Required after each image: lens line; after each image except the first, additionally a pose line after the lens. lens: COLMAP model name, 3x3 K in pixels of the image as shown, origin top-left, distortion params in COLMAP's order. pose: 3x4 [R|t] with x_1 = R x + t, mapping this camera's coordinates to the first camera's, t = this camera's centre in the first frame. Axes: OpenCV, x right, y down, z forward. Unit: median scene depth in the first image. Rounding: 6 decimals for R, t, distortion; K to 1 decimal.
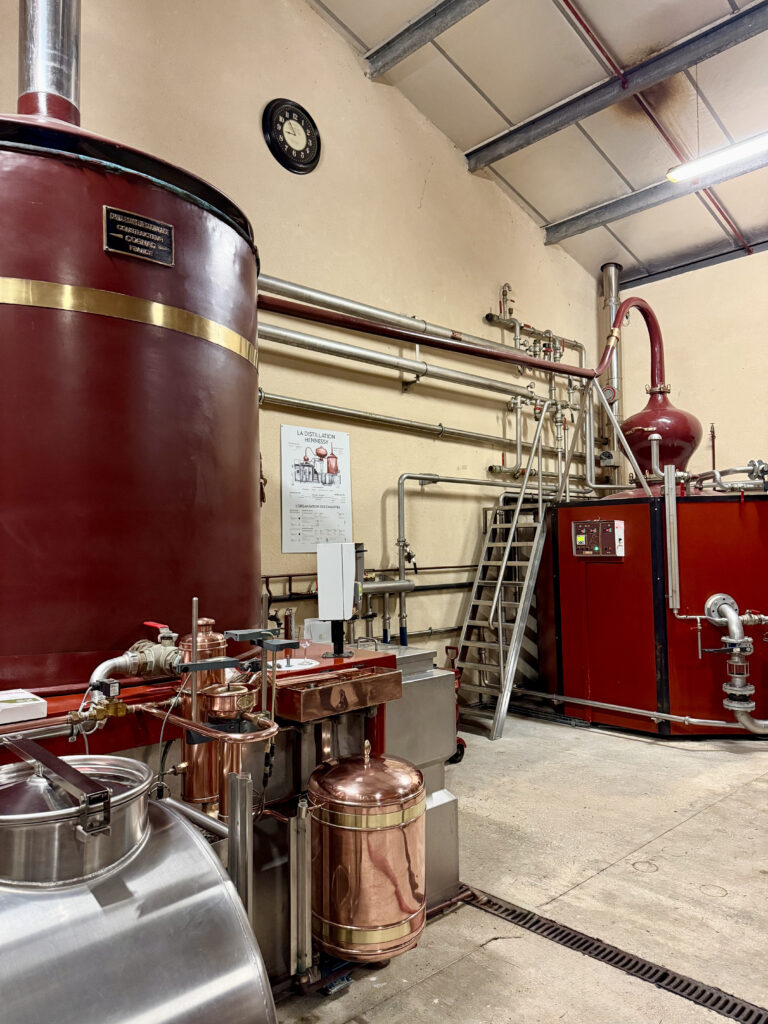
lens RADIAL K [[719.4, 0, 384.0], [0, 719.4, 512.0], [0, 0, 1]] dist [0.001649, -0.003334]
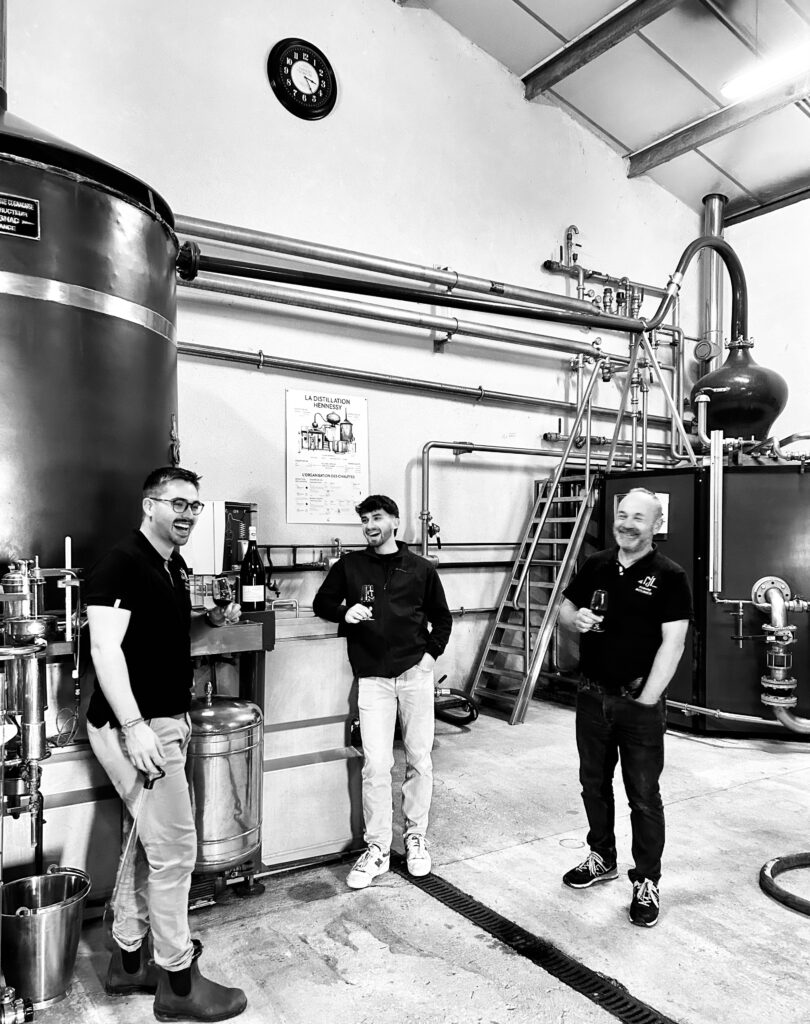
lens RADIAL K [[822.5, 0, 406.3], [0, 822.5, 555.5], [0, 0, 1]] dist [-0.060698, 0.067383]
pose [[0.984784, 0.019787, -0.172651, 0.171851], [-0.006608, 0.997042, 0.076579, 0.011762], [0.173656, -0.074273, 0.982002, -0.050520]]
